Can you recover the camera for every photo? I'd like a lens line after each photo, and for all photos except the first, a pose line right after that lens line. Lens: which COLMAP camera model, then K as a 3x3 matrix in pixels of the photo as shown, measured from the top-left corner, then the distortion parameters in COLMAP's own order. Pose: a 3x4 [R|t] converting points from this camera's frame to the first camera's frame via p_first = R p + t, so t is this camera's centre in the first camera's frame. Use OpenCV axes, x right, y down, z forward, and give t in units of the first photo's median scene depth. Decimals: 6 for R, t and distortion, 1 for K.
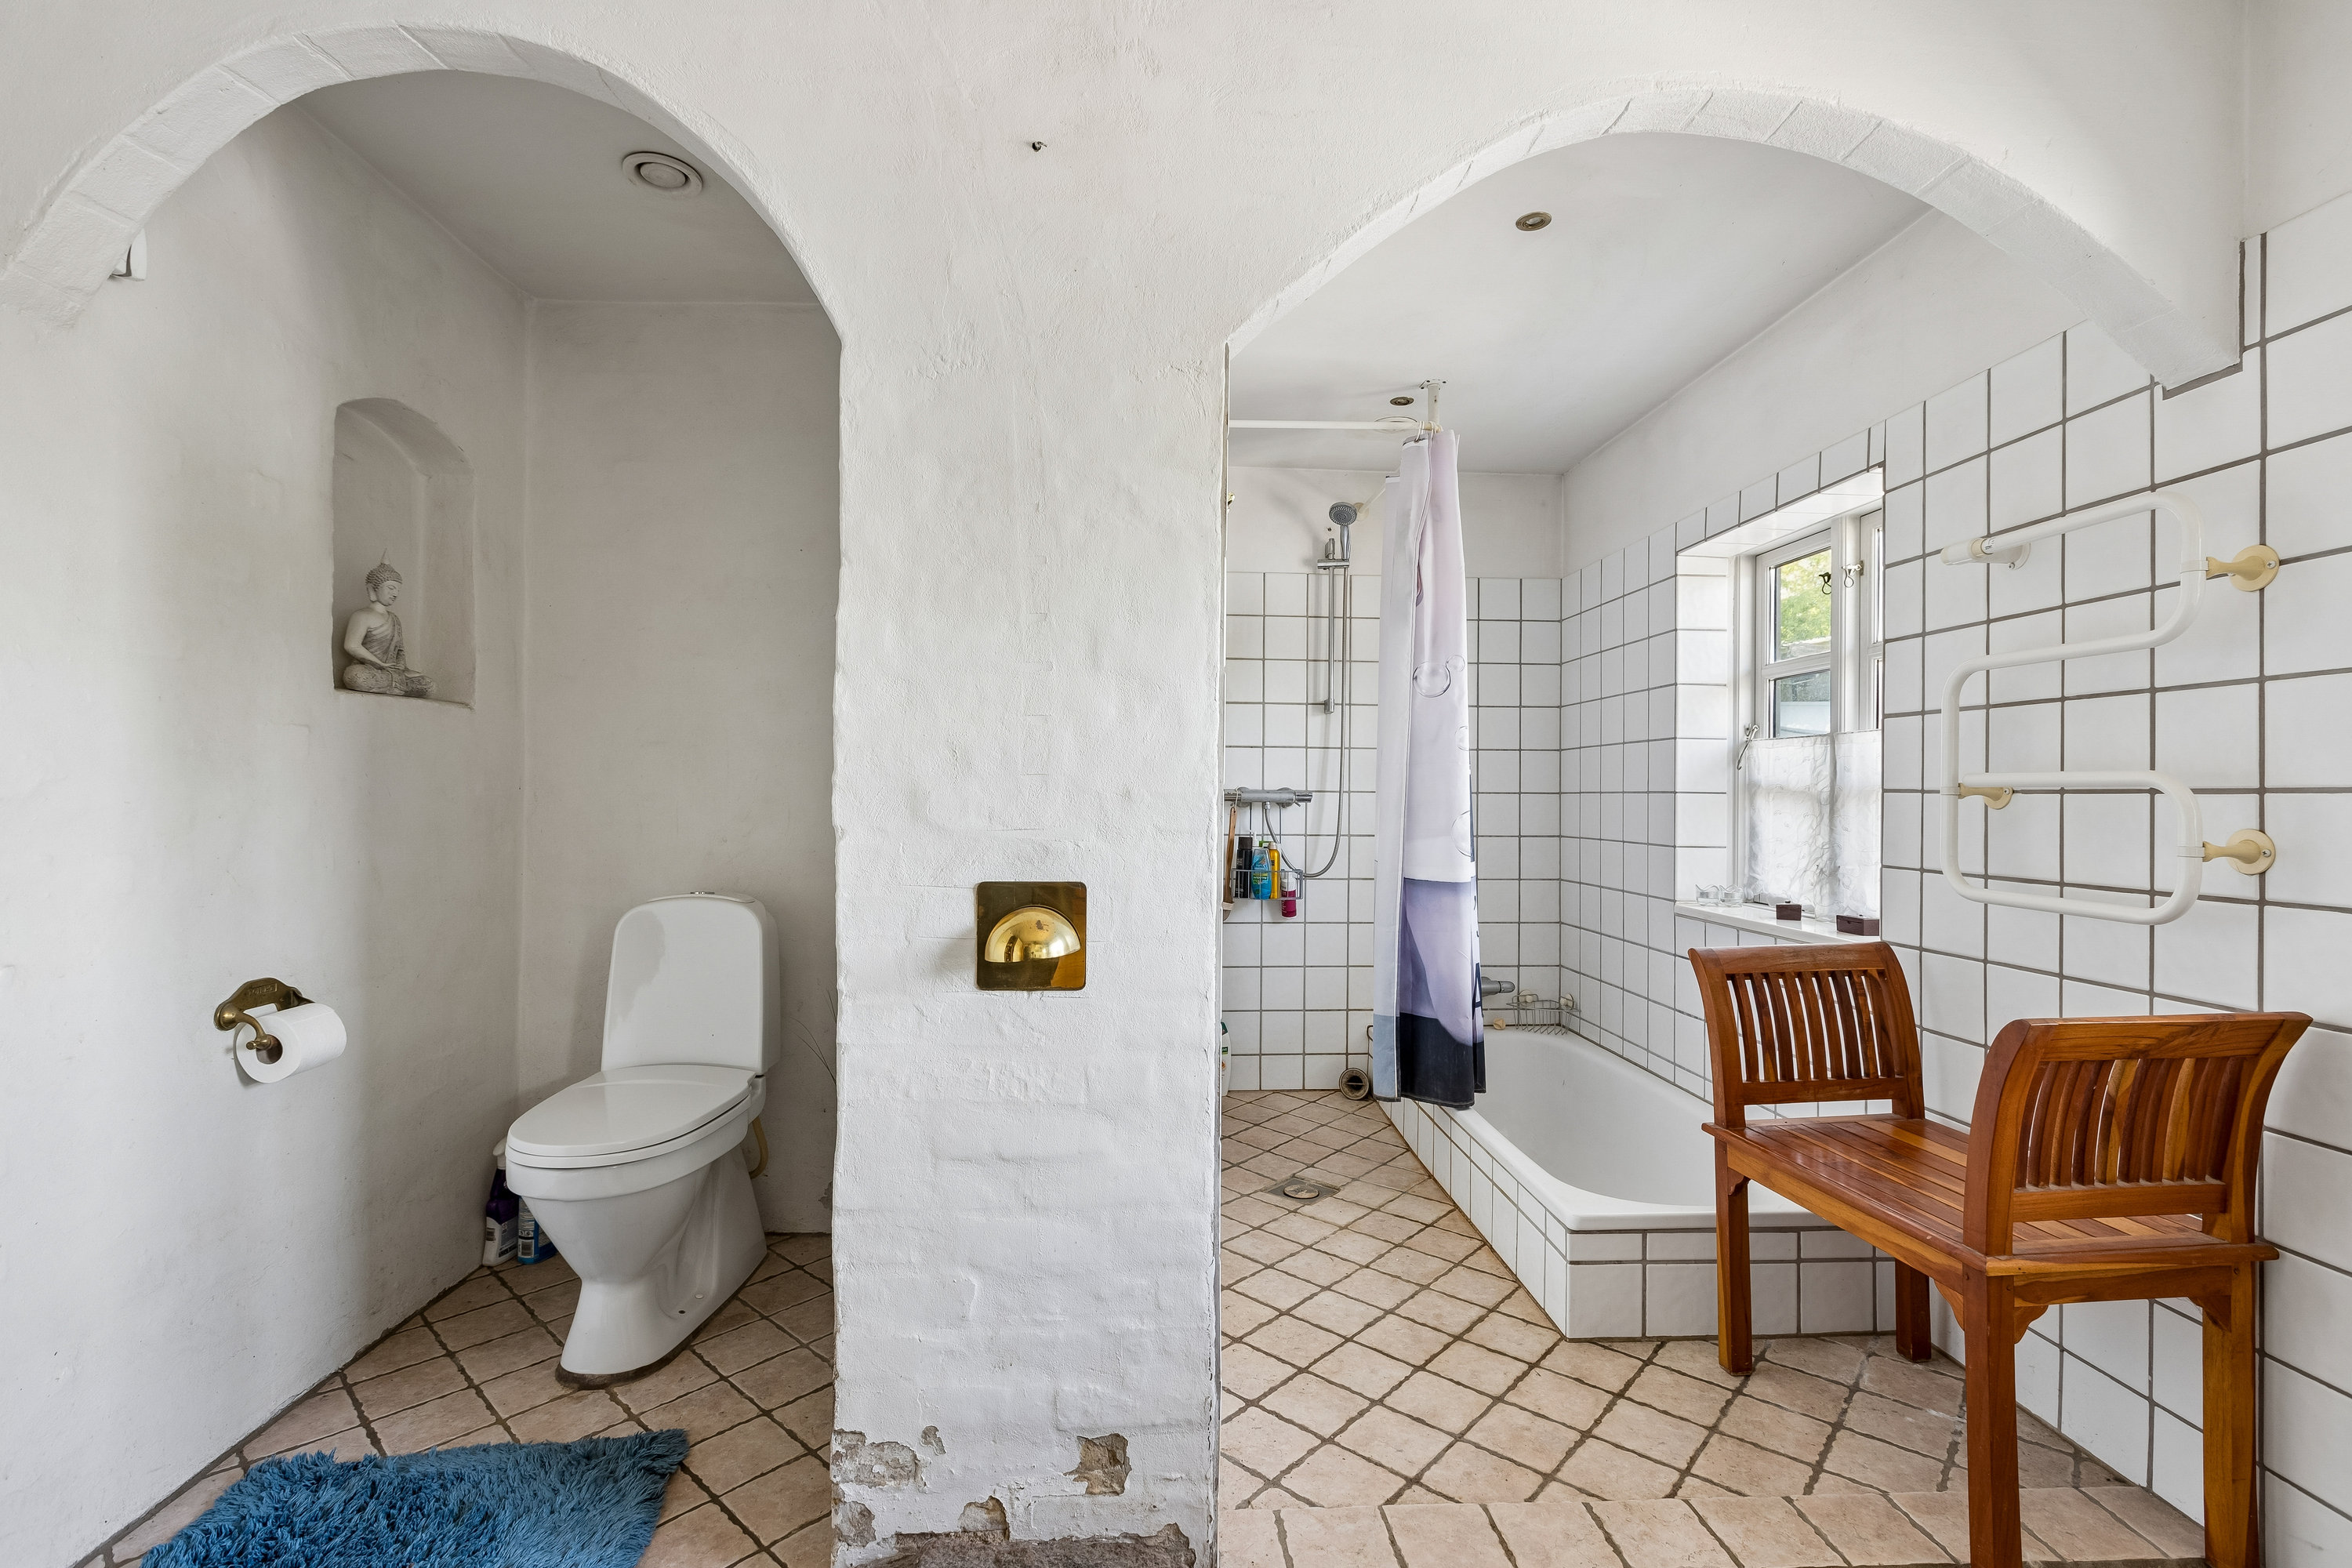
lens RADIAL K [[1062.3, 0, 1169.1], [0, 1062.3, 786.6], [0, 0, 1]] dist [0.001299, -0.000644]
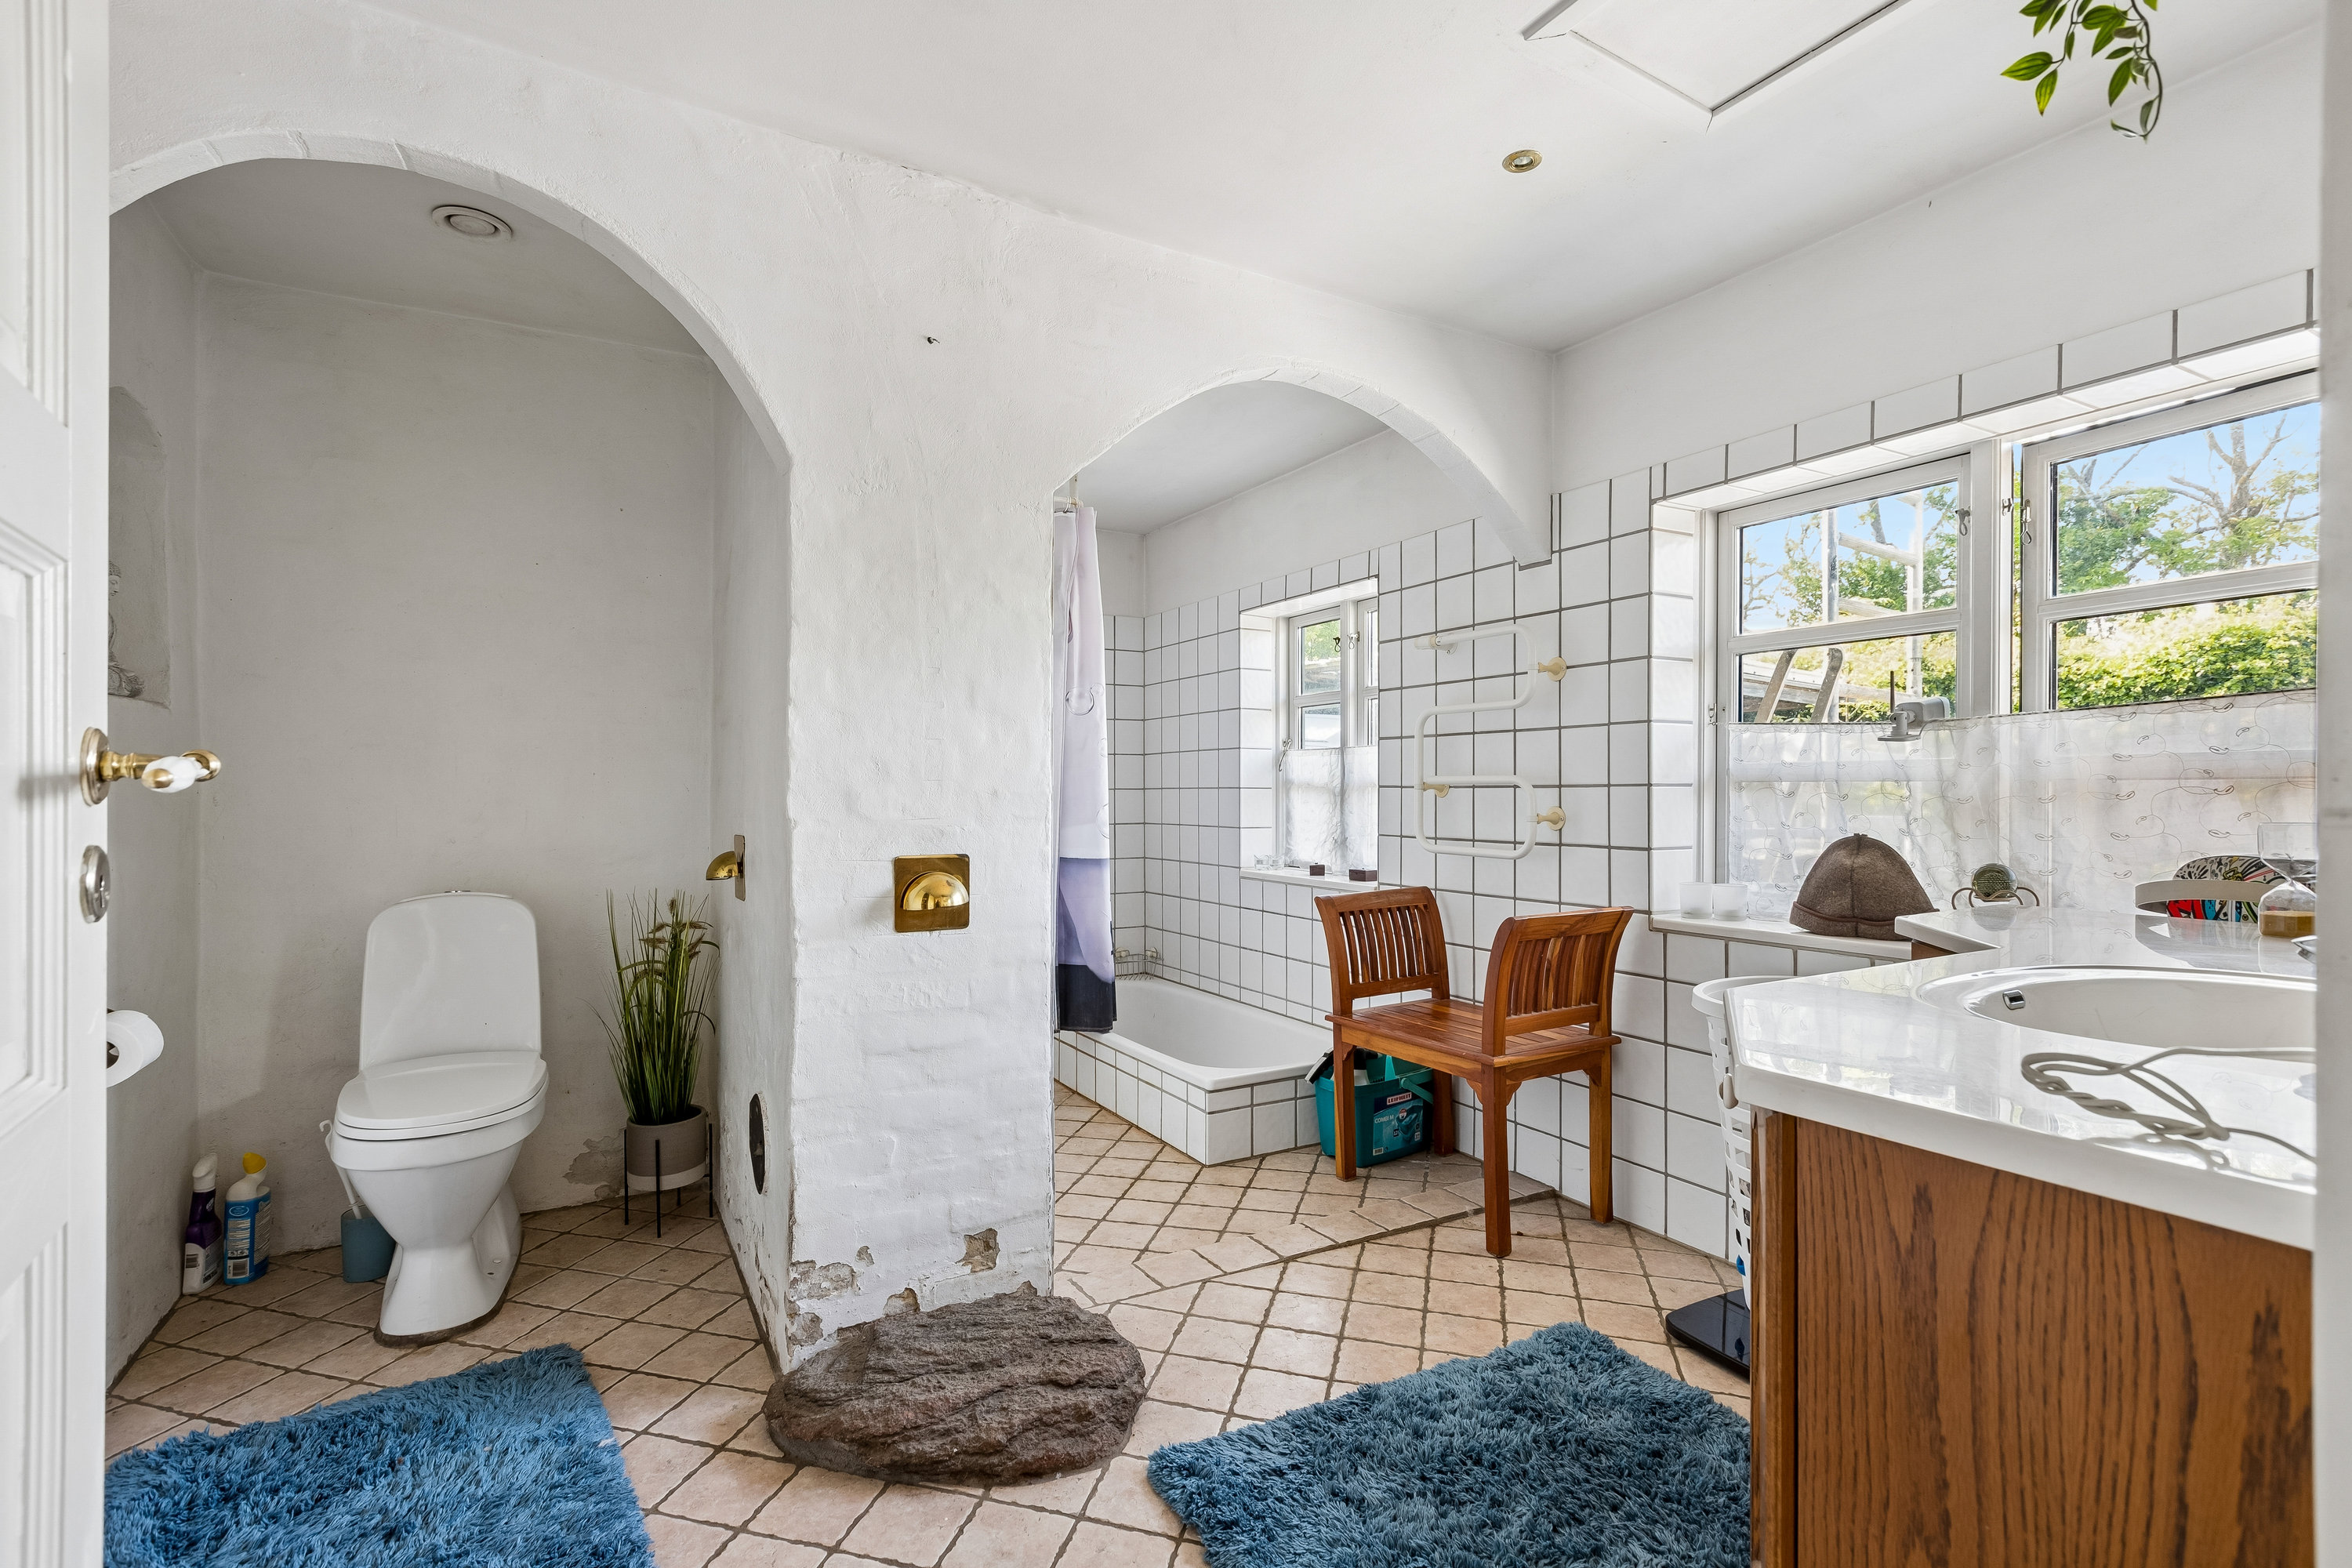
lens RADIAL K [[1062.3, 0, 1185.6], [0, 1062.3, 787.2], [0, 0, 1]] dist [0.001299, -0.000644]
pose [[0.892388, -0.006034, 0.451228, -0.362577], [0.003753, 0.999975, 0.005951, -0.007185], [-0.451253, -0.003618, 0.892389, -0.334893]]
